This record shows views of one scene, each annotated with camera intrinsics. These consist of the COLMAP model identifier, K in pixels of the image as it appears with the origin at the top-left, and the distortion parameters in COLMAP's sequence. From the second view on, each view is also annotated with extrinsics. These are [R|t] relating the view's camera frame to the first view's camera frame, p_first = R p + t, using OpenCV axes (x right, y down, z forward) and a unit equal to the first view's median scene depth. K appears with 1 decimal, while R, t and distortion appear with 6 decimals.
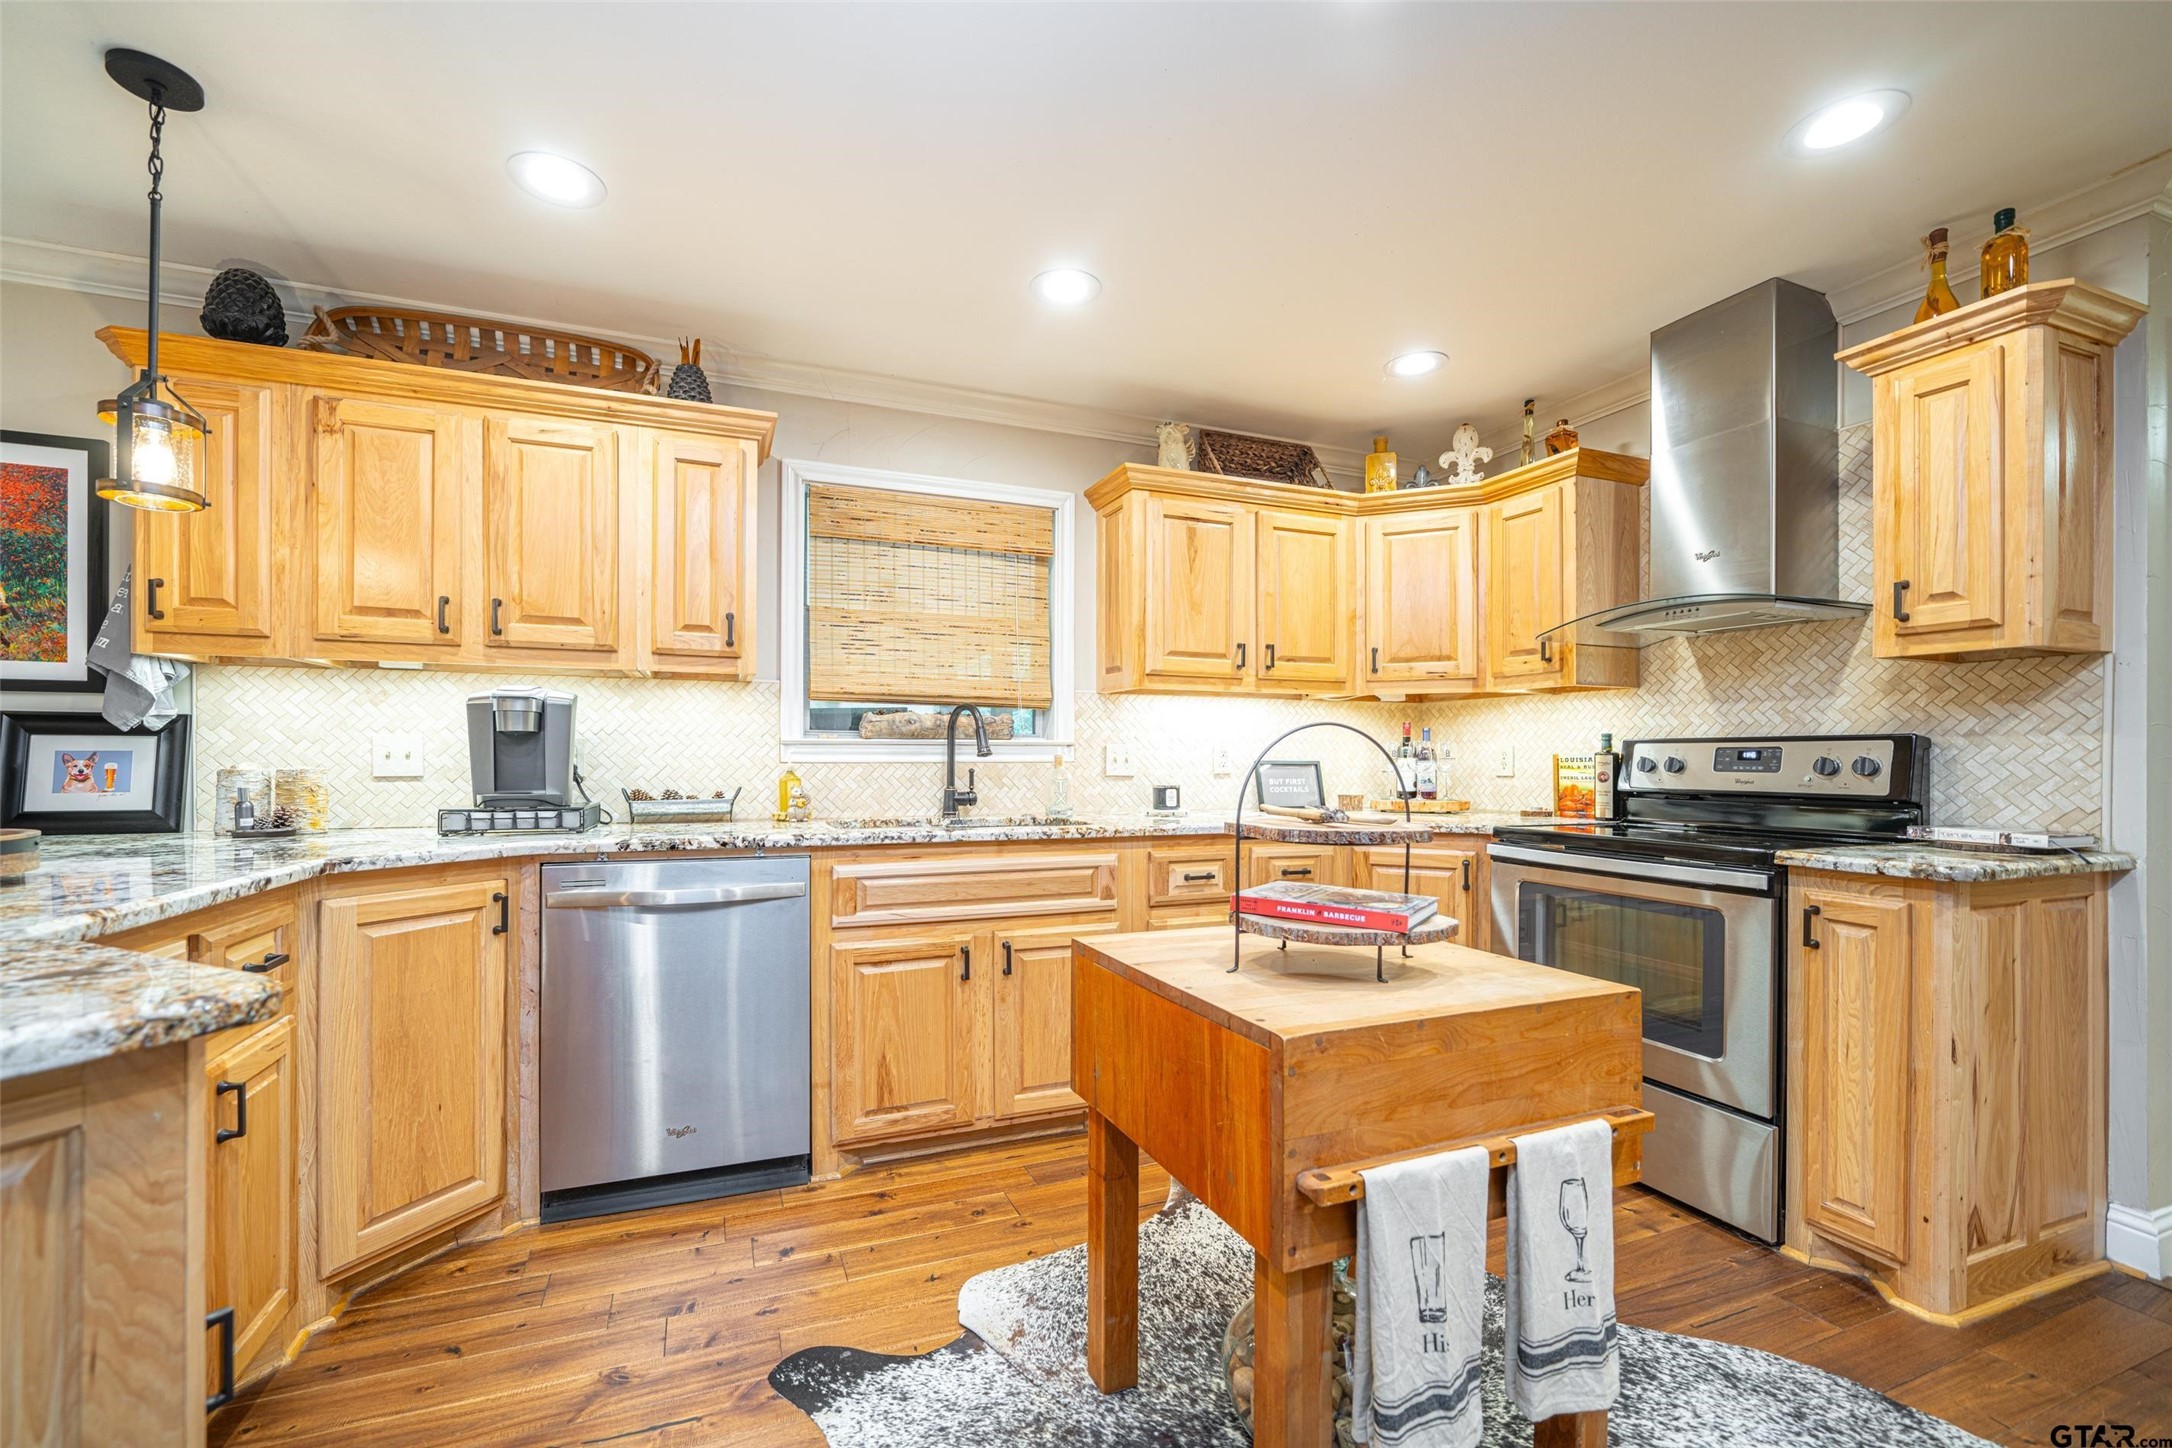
lens RADIAL K [[851.8, 0, 1058.6], [0, 851.8, 754.9], [0, 0, 1]] dist [-0.008700, 0.000196]
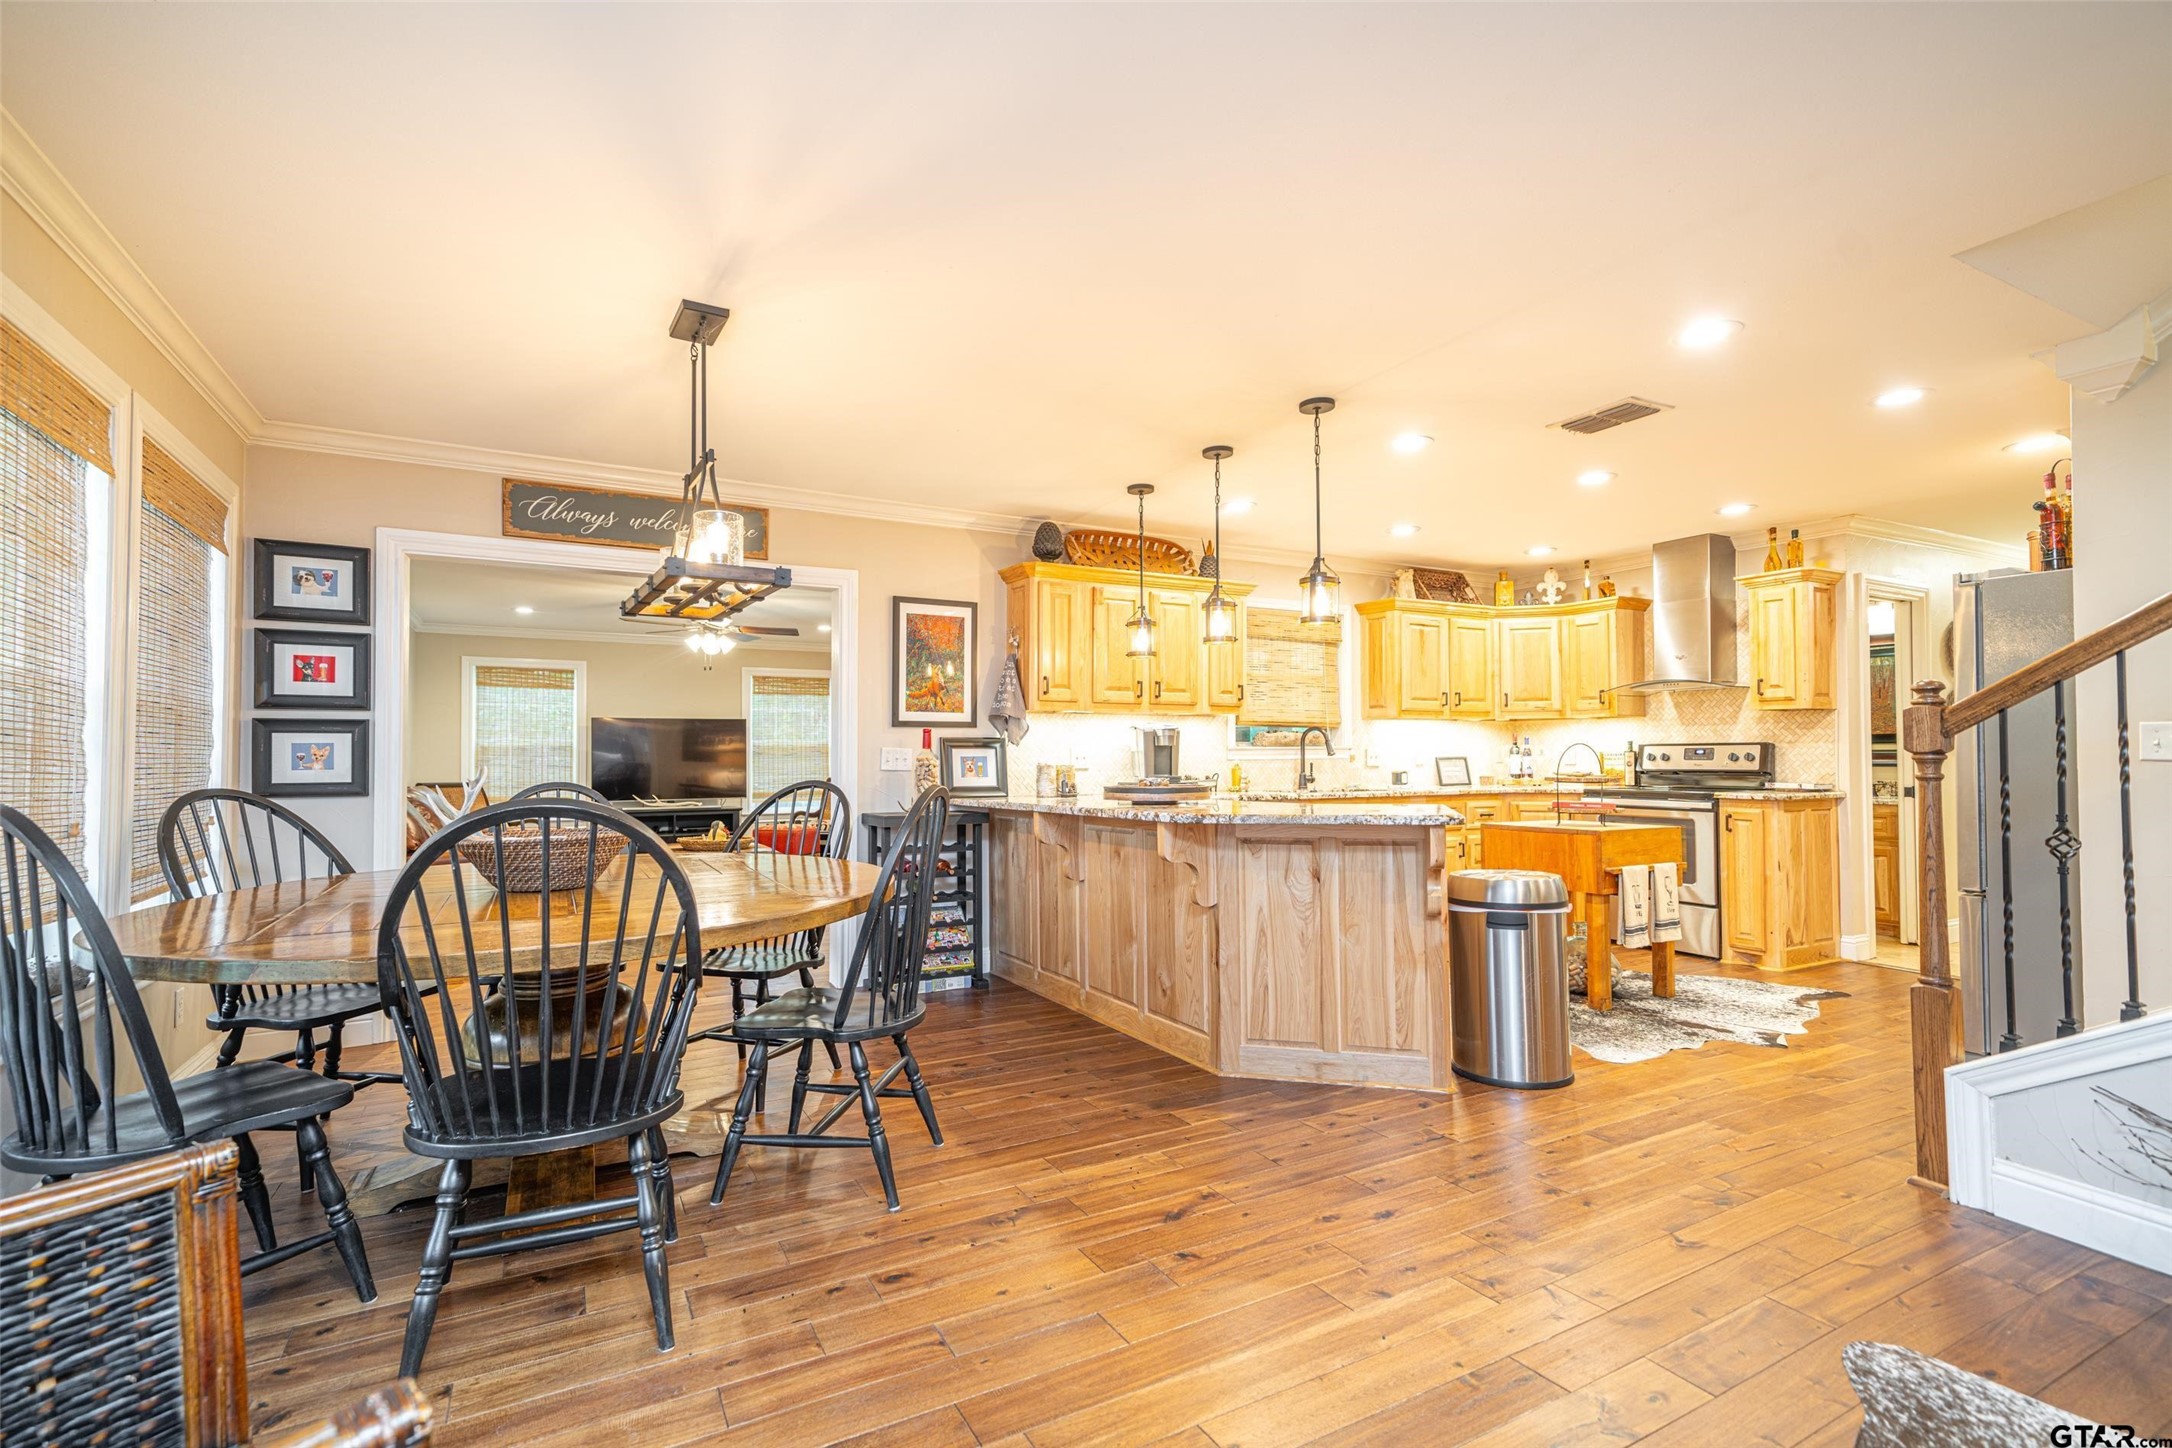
lens RADIAL K [[1032.5, 0, 1068.9], [0, 1032.5, 735.9], [0, 0, 1]] dist [0.004921, 0.000334]
pose [[0.986929, -0.005369, 0.161064, -1.087262], [0.008118, 0.999832, -0.016411, -0.009562], [-0.160949, 0.017504, 0.986808, -1.217321]]
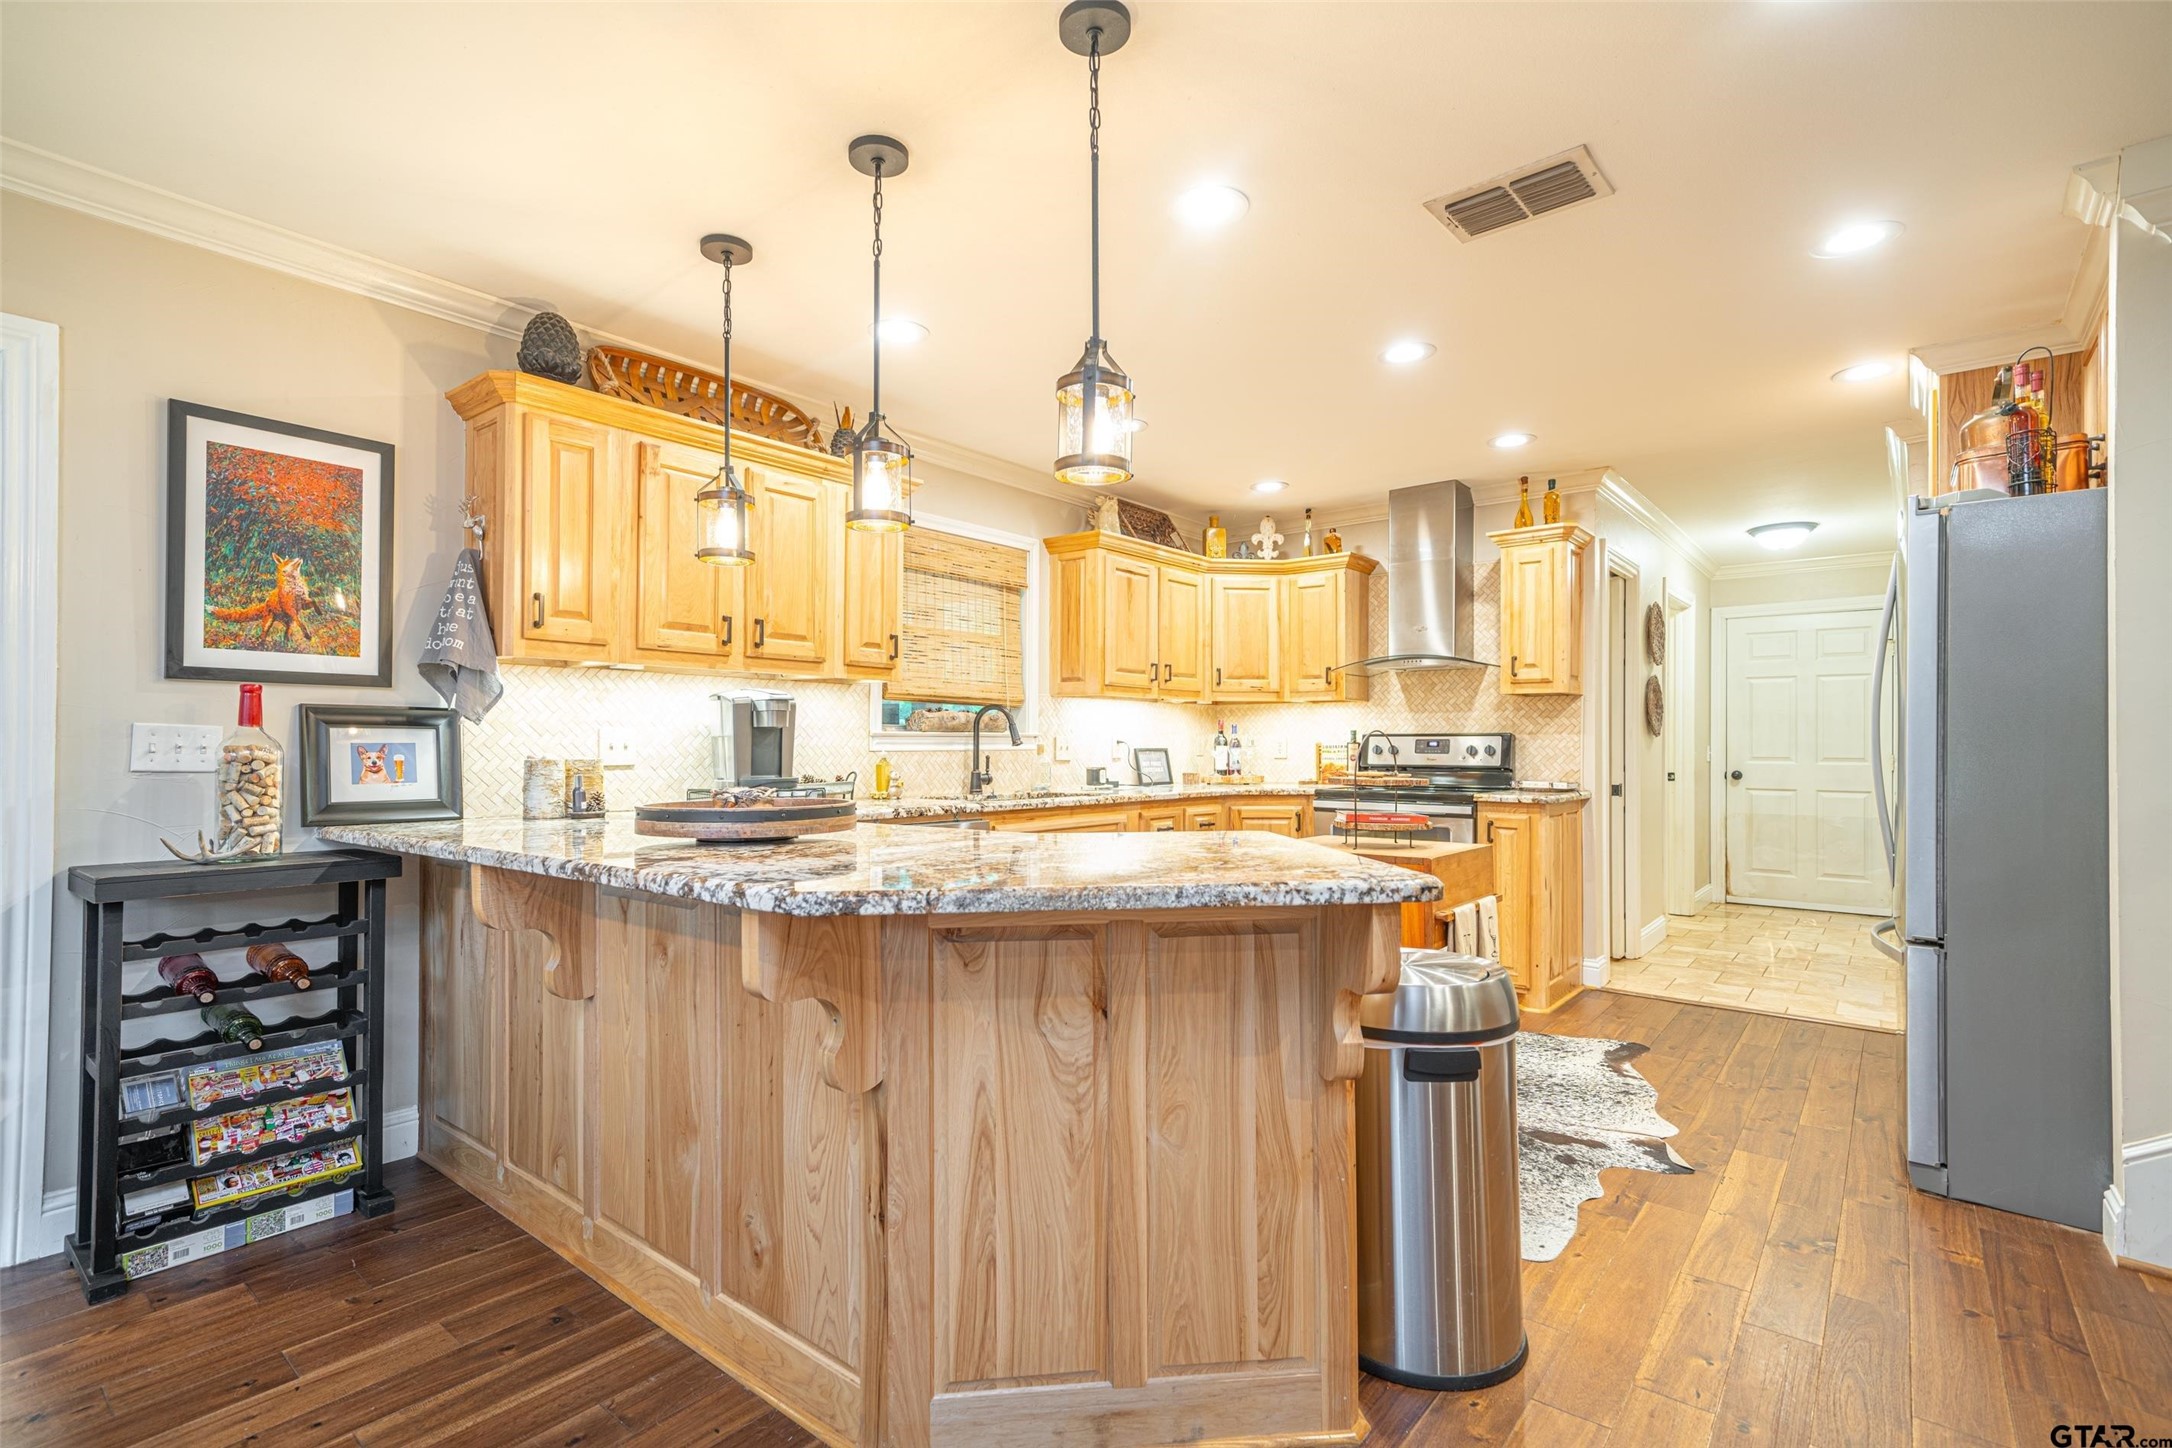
lens RADIAL K [[1032.5, 0, 1068.9], [0, 1032.5, 735.9], [0, 0, 1]] dist [0.004921, 0.000334]
pose [[0.862437, 0.002140, 0.506161, -0.876234], [0.000458, 0.999987, -0.005008, -0.005747], [-0.506165, 0.004551, 0.862425, -0.434009]]
